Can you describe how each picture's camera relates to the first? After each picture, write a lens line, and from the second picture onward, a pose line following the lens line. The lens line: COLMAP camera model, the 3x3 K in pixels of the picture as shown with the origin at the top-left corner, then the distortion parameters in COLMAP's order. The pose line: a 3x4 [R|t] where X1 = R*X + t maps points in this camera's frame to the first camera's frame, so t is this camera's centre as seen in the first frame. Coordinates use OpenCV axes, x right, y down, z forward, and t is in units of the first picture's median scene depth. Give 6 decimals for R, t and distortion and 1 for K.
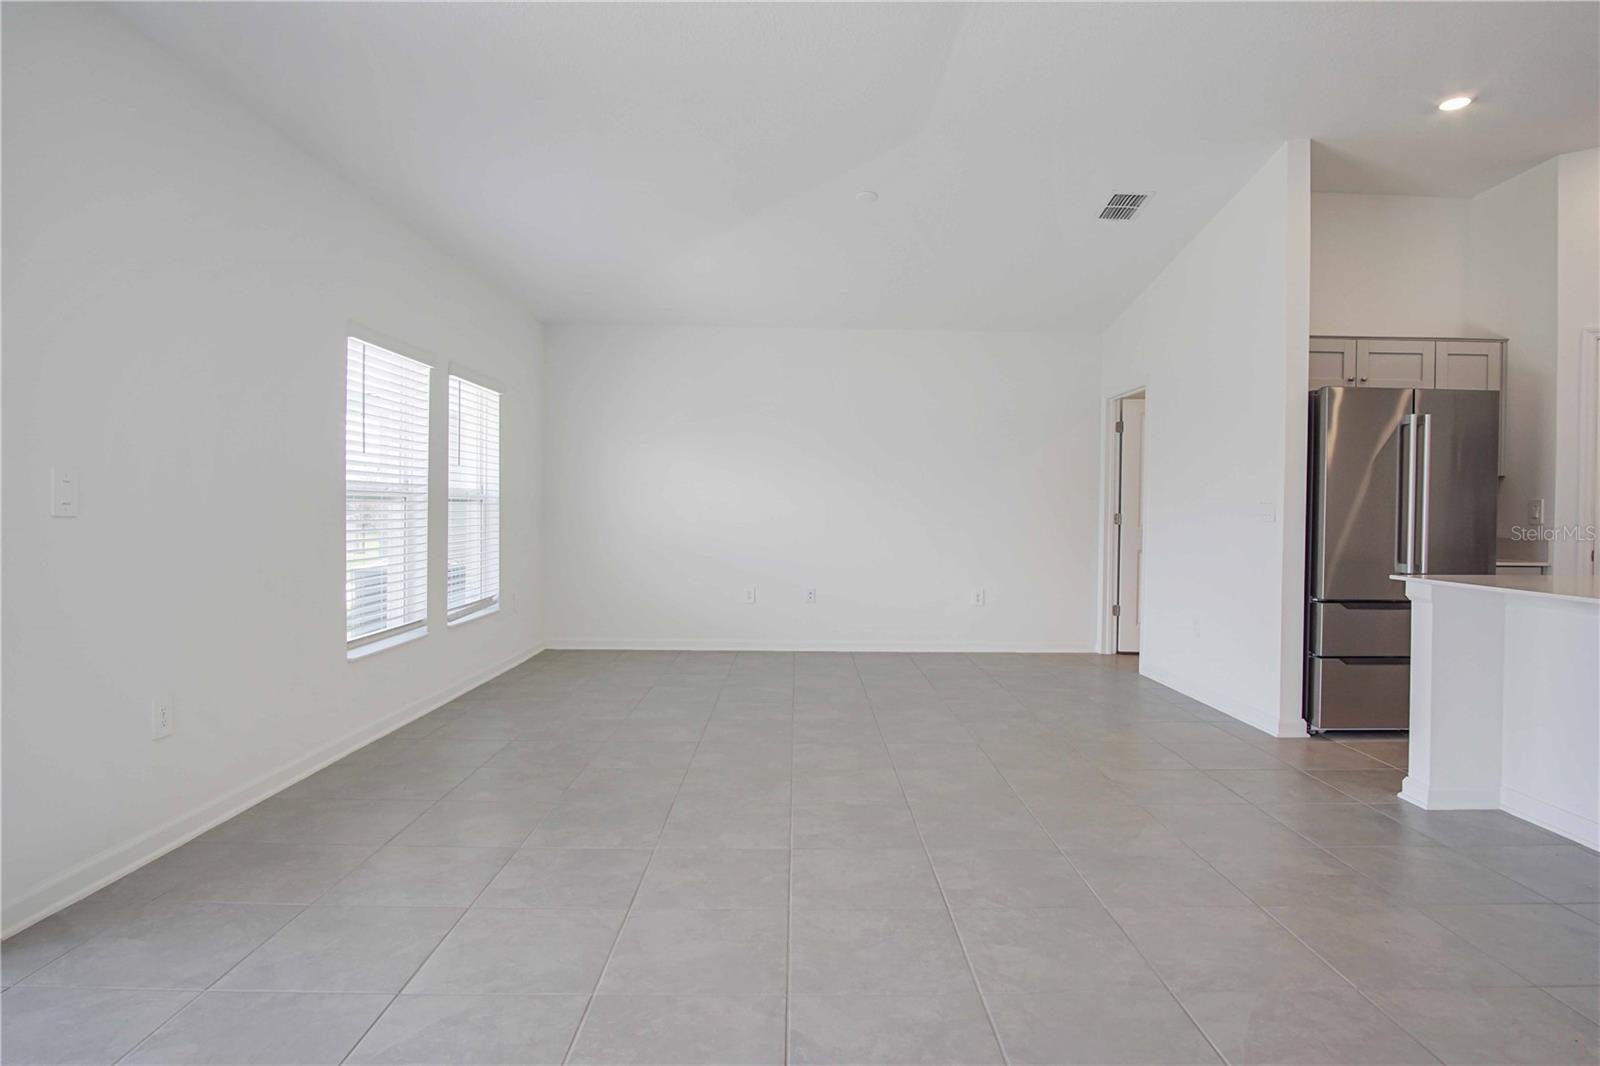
lens RADIAL K [[890.7, 0, 819.0], [0, 890.7, 524.2], [0, 0, 1]] dist [-0.046861, 0.015789]
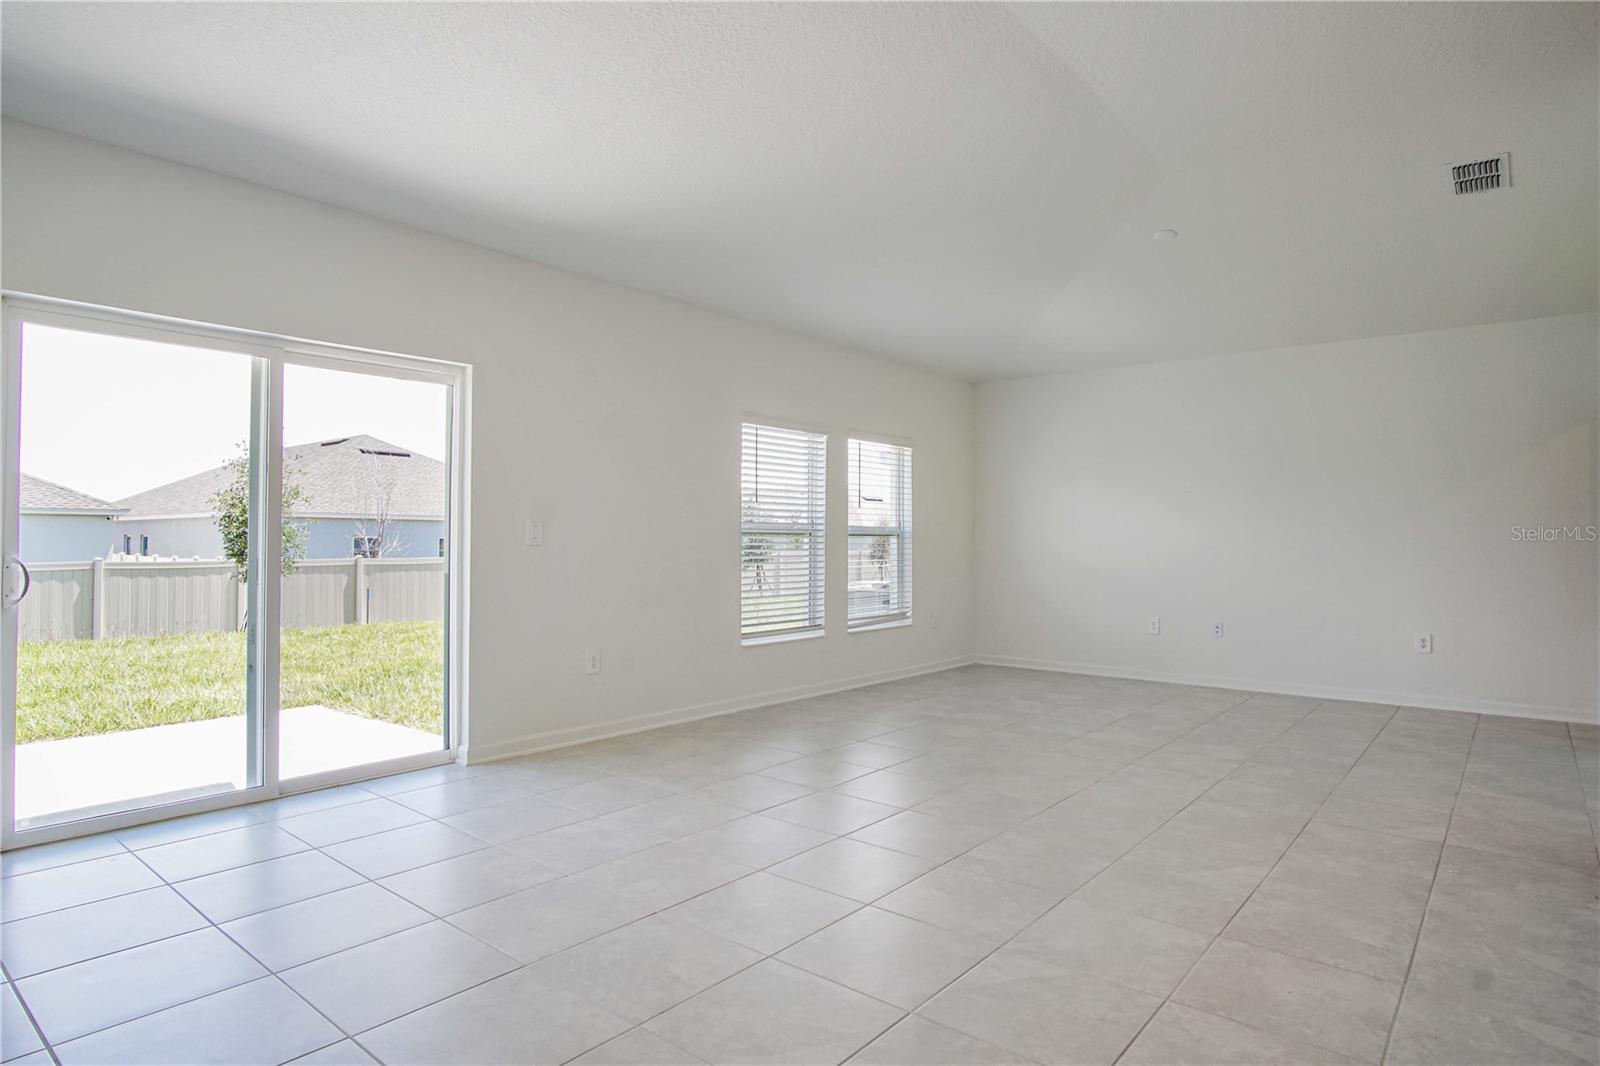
lens RADIAL K [[890.7, 0, 819.0], [0, 890.7, 524.2], [0, 0, 1]] dist [-0.046861, 0.015789]
pose [[0.756944, -0.018466, -0.653219, 0.401798], [-0.007787, 0.999275, -0.037273, 0.006167], [0.653434, 0.033300, 0.756251, -0.024007]]
